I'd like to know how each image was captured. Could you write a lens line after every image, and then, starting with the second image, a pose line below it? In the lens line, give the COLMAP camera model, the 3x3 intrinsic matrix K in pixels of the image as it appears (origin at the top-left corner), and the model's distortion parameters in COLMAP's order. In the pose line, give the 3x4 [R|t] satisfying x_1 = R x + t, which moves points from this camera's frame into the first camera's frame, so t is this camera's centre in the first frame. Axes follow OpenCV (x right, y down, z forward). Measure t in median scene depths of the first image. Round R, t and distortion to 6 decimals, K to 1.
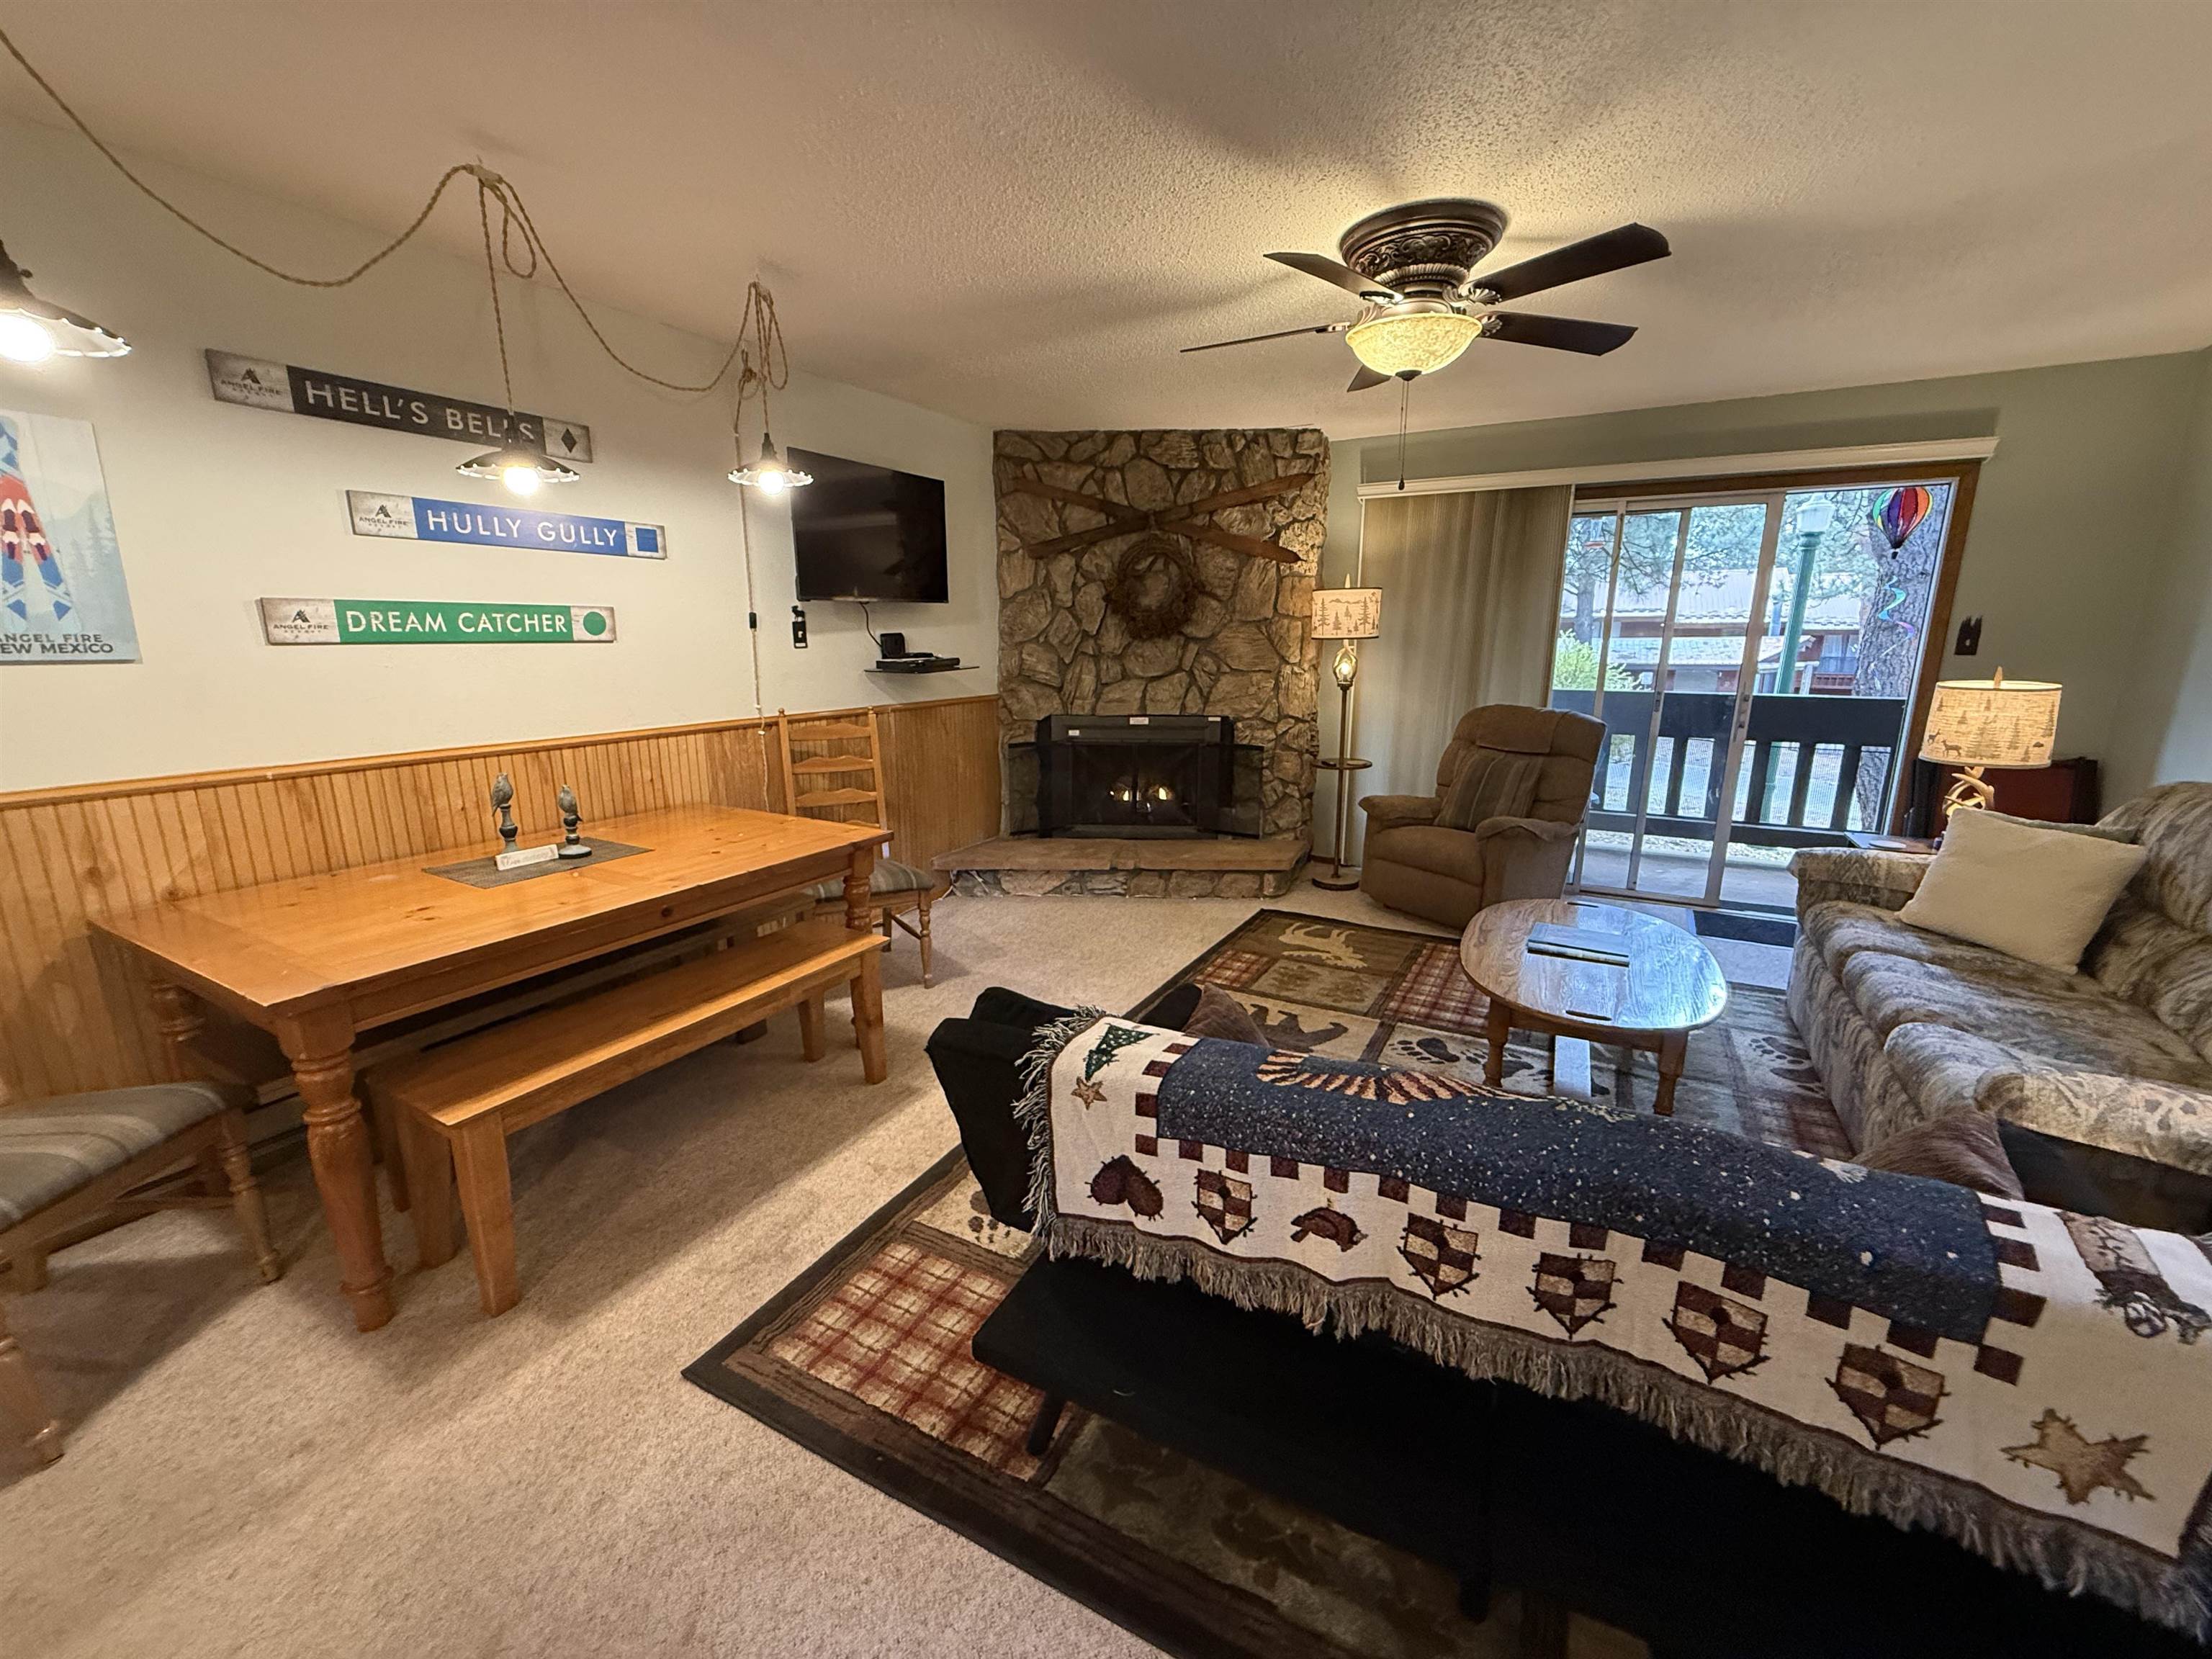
lens RADIAL K [[888.5, 0, 1098.2], [0, 888.5, 830.2], [0, 0, 1]] dist [0.002590, -0.000737]
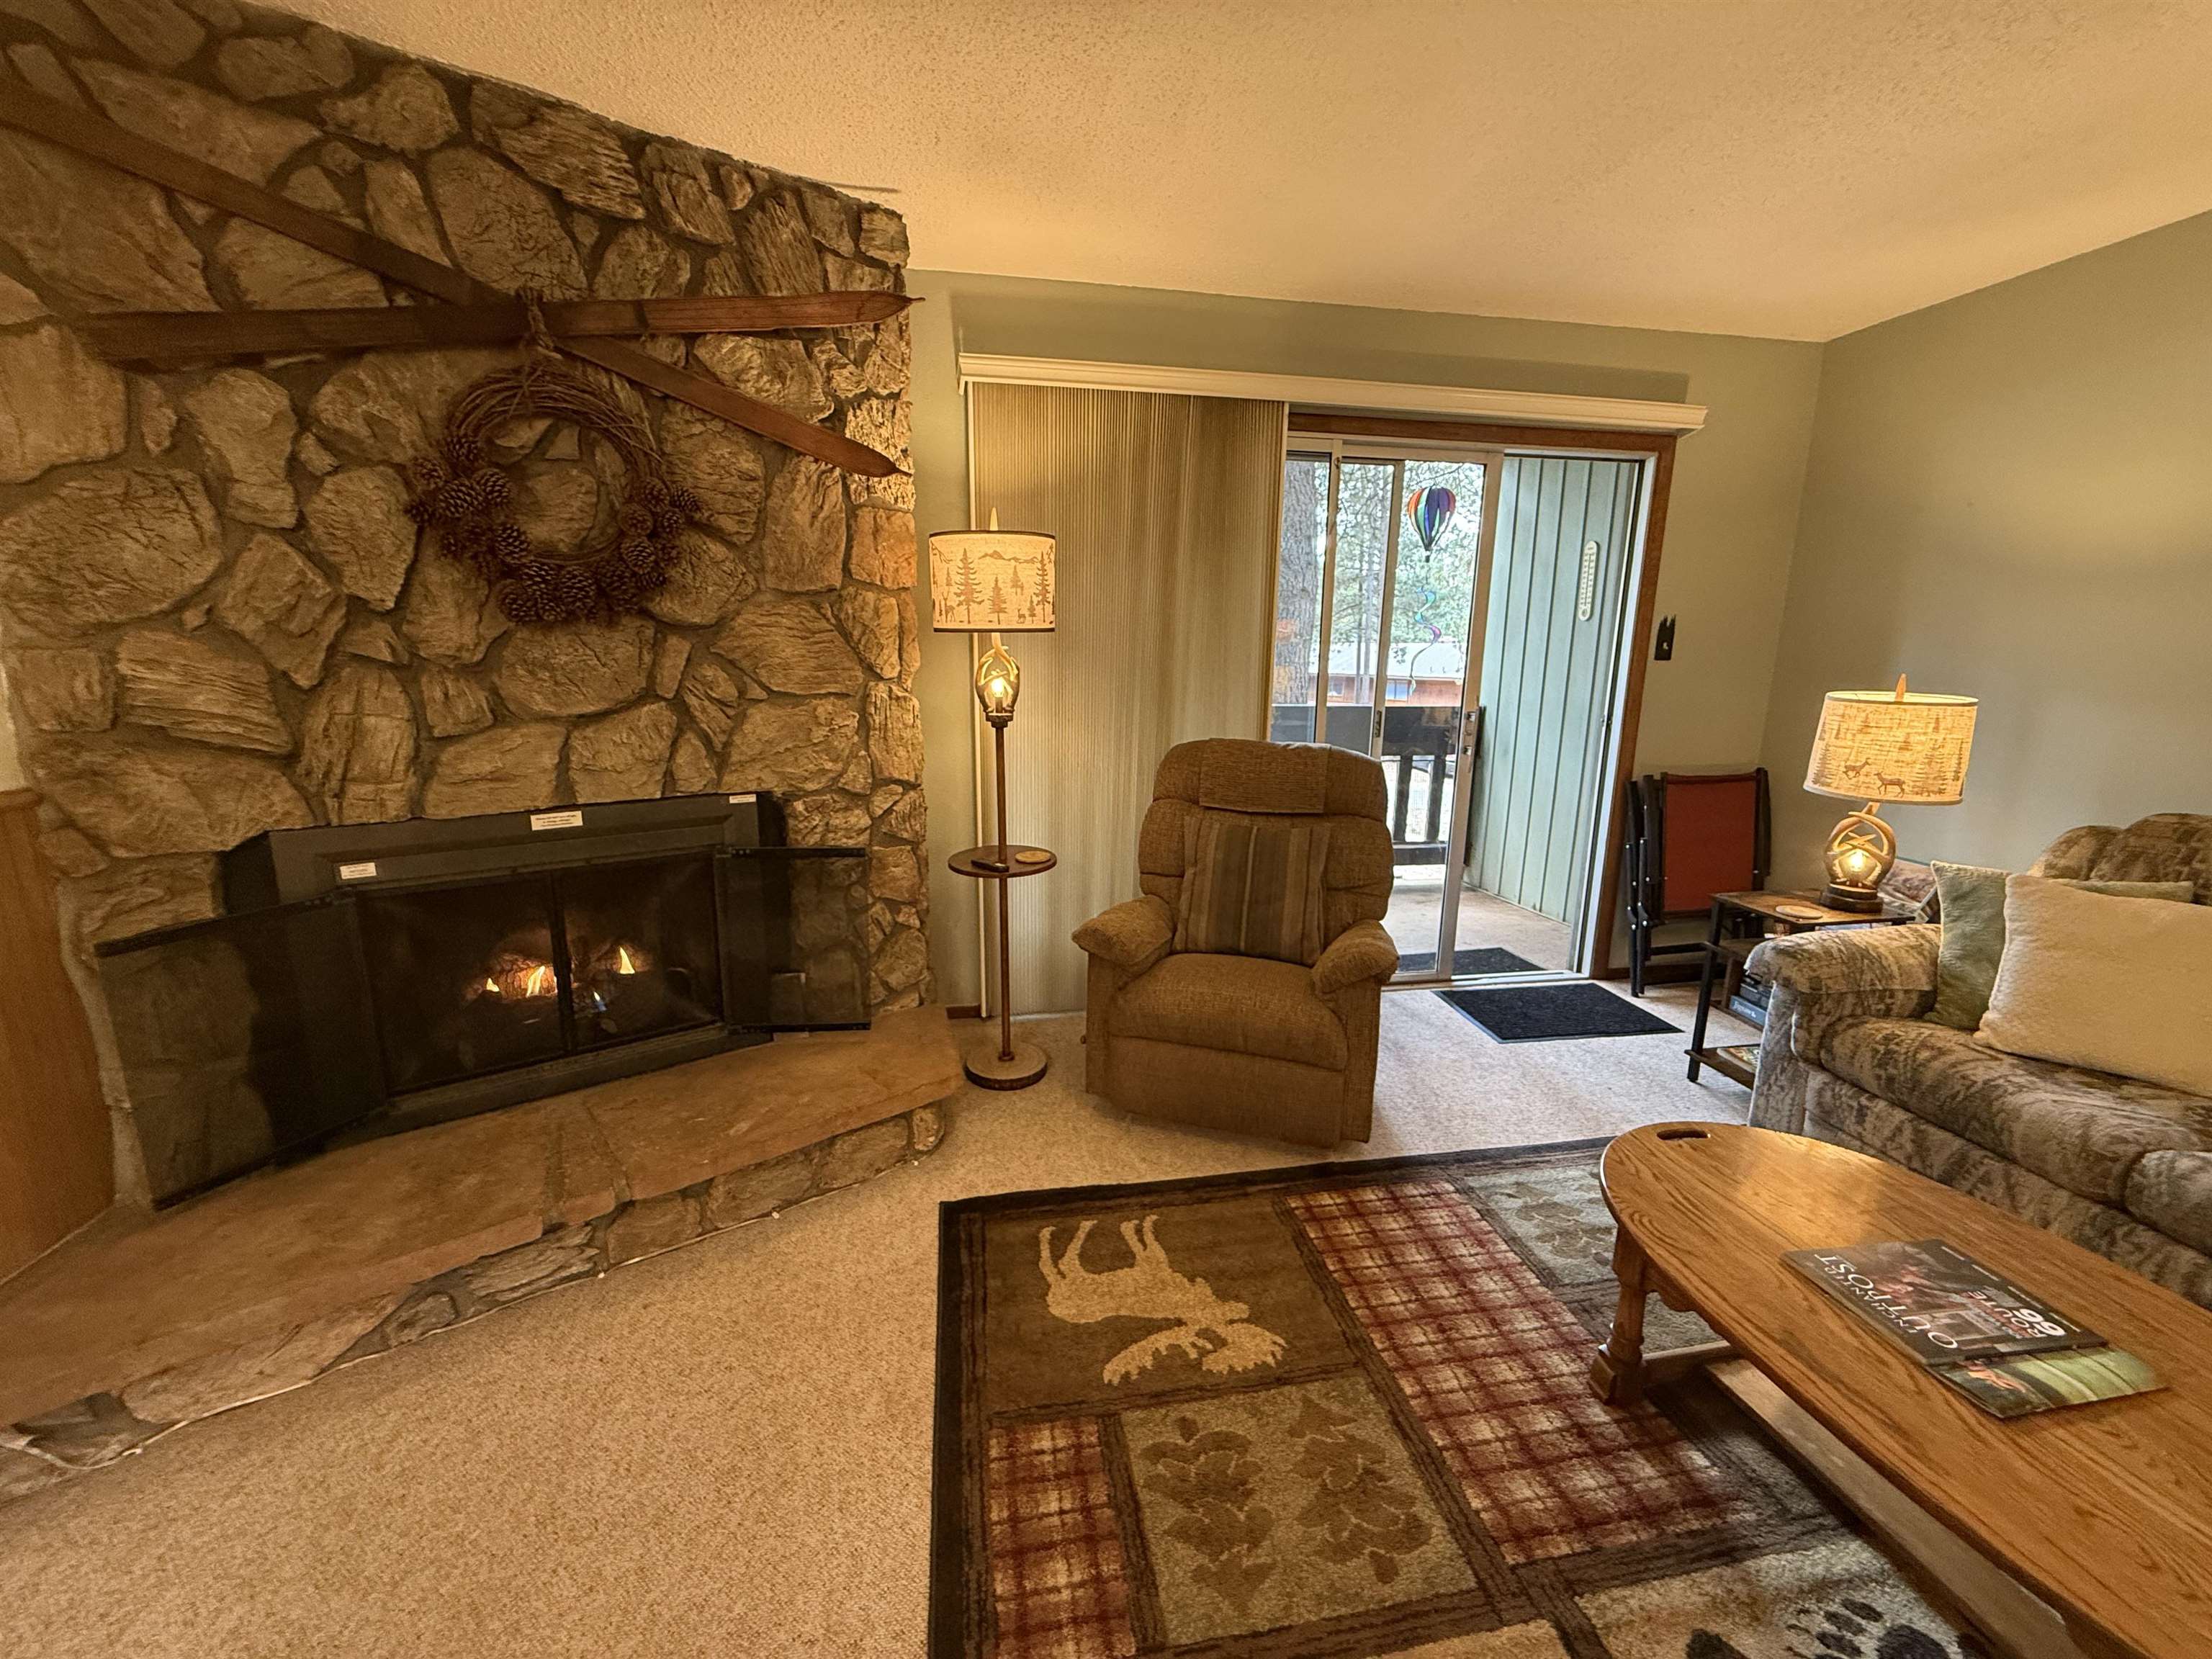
lens RADIAL K [[888.5, 0, 1105.5], [0, 888.5, 829.2], [0, 0, 1]] dist [0.002590, -0.000737]
pose [[0.773214, -0.119690, 0.622748, -0.016411], [0.126164, 0.991430, 0.033902, -0.107983], [-0.621468, 0.052354, 0.781688, 0.550052]]
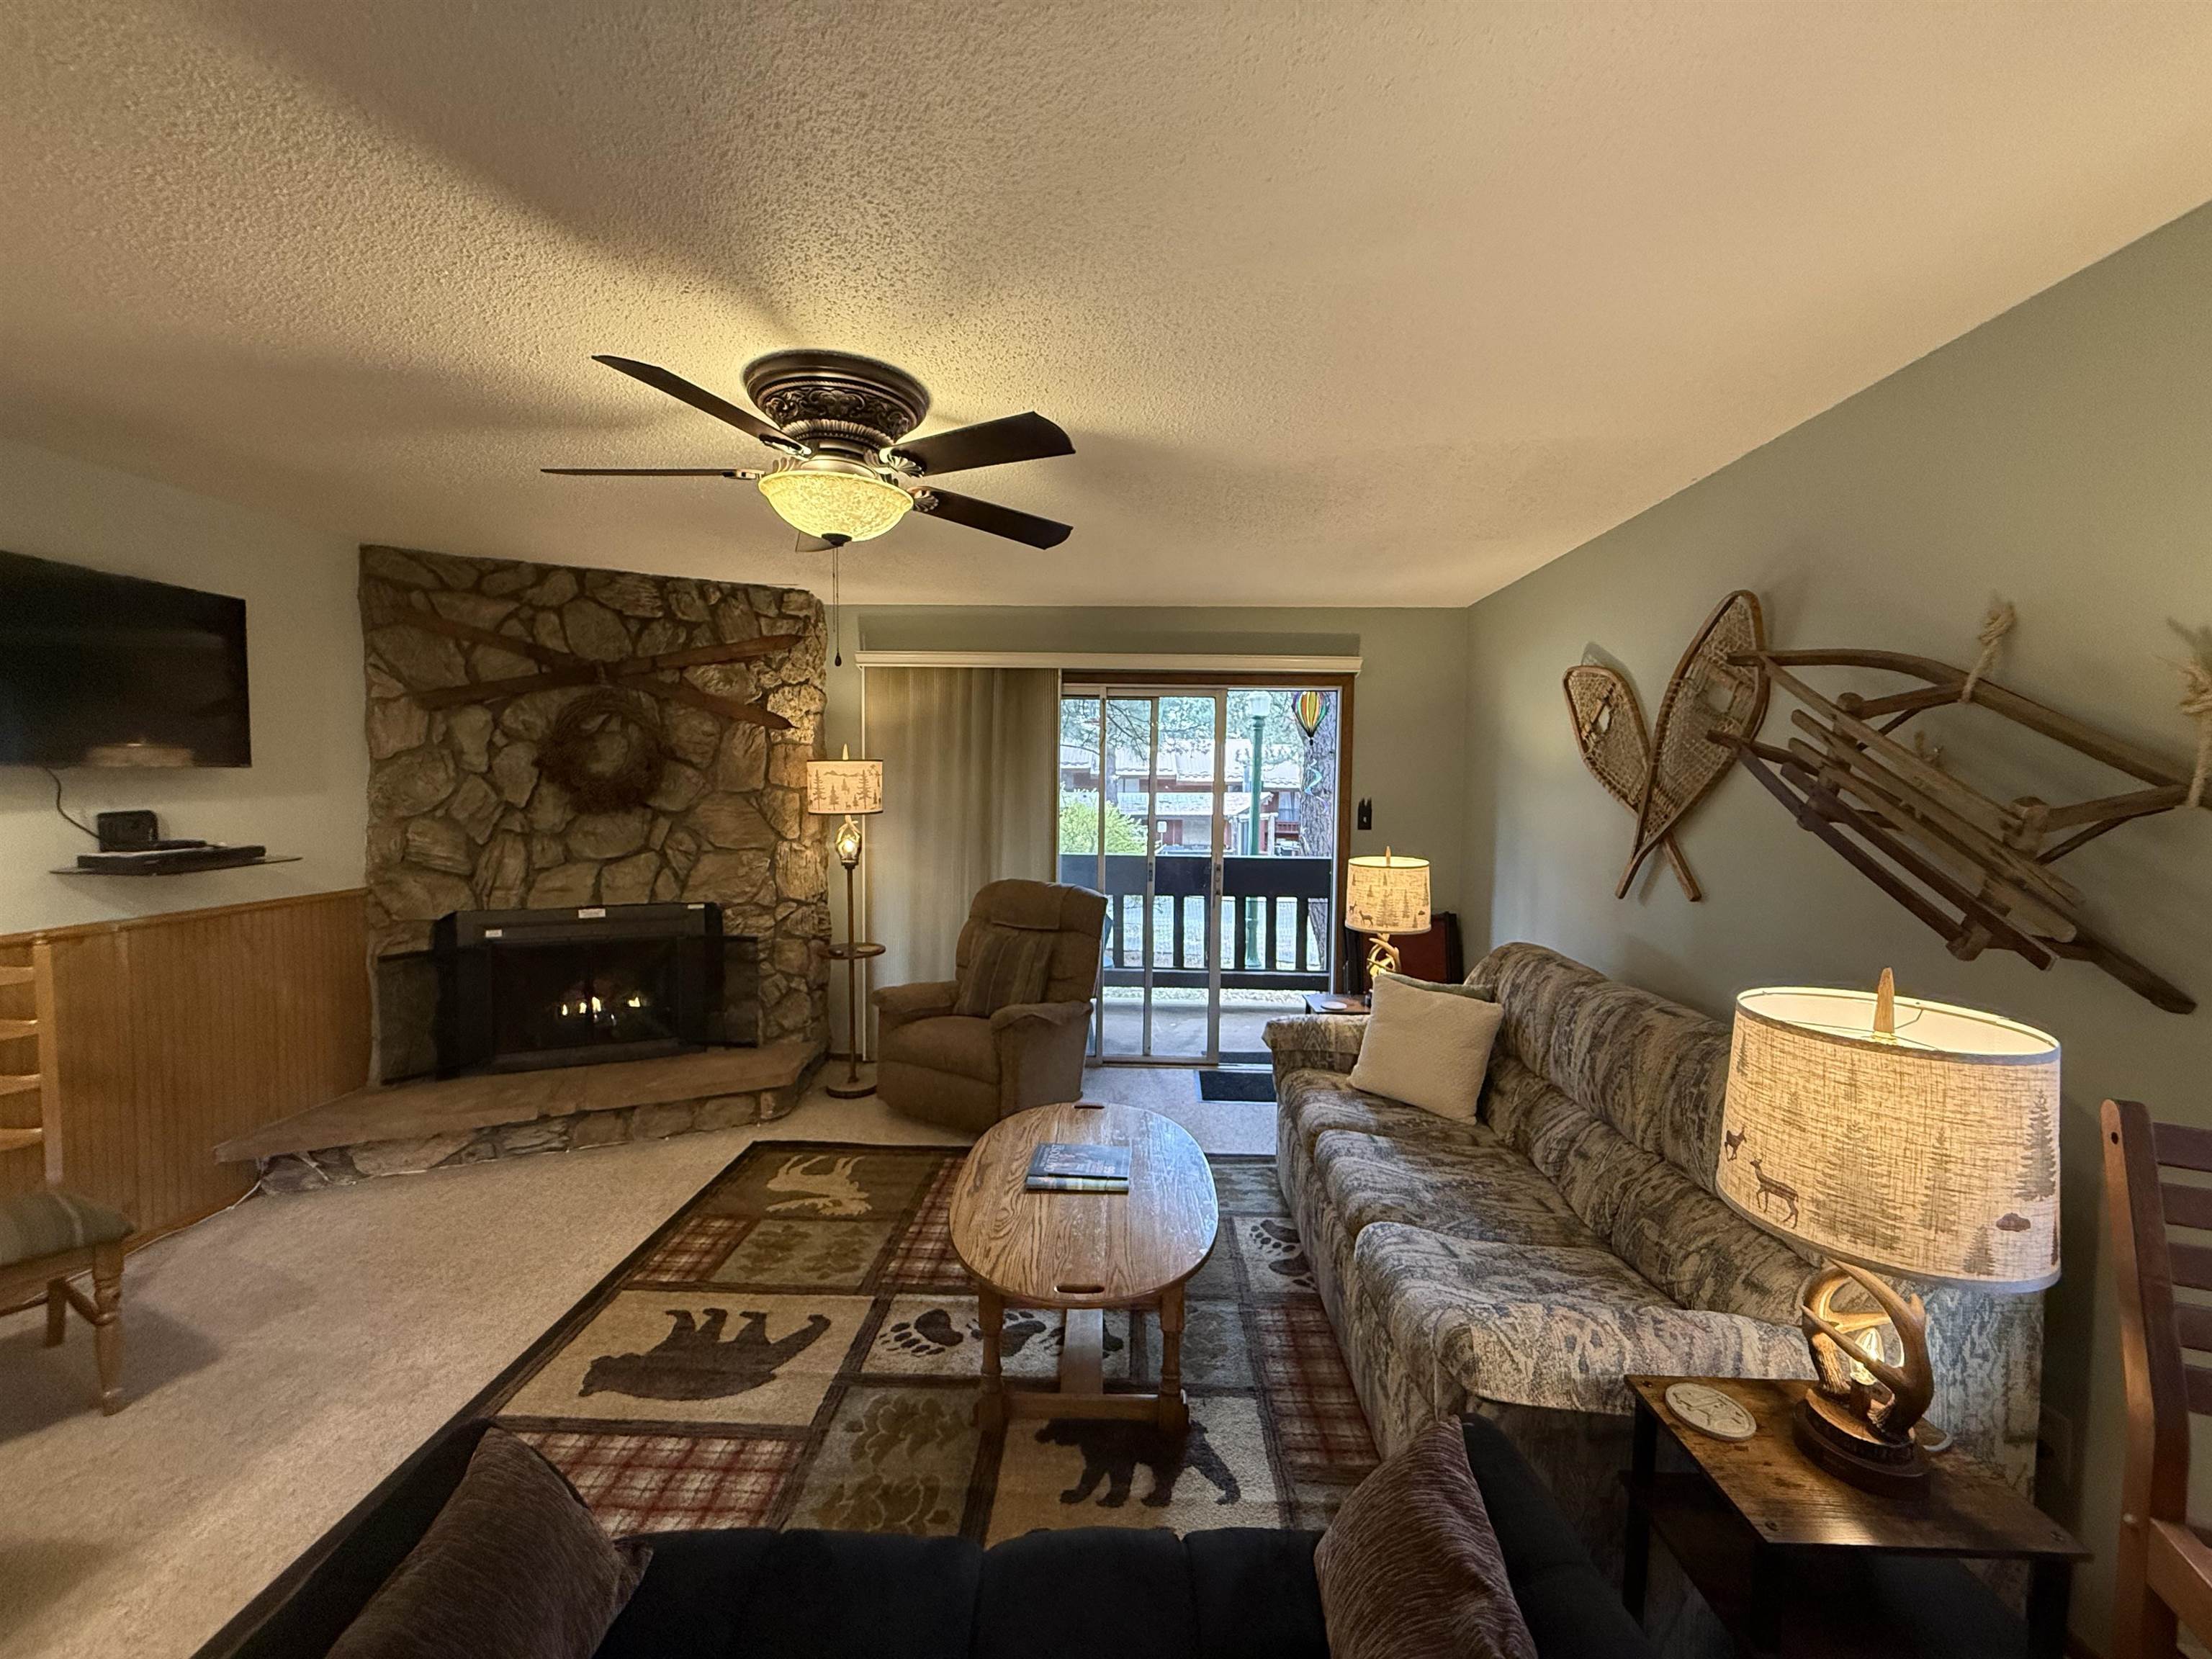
lens RADIAL K [[888.5, 0, 1103.2], [0, 888.5, 829.2], [0, 0, 1]] dist [0.002590, -0.000737]
pose [[0.888387, -0.011354, 0.458955, 0.094516], [0.087067, 0.985718, -0.144148, -0.046362], [-0.450763, 0.168019, 0.876688, 0.092062]]
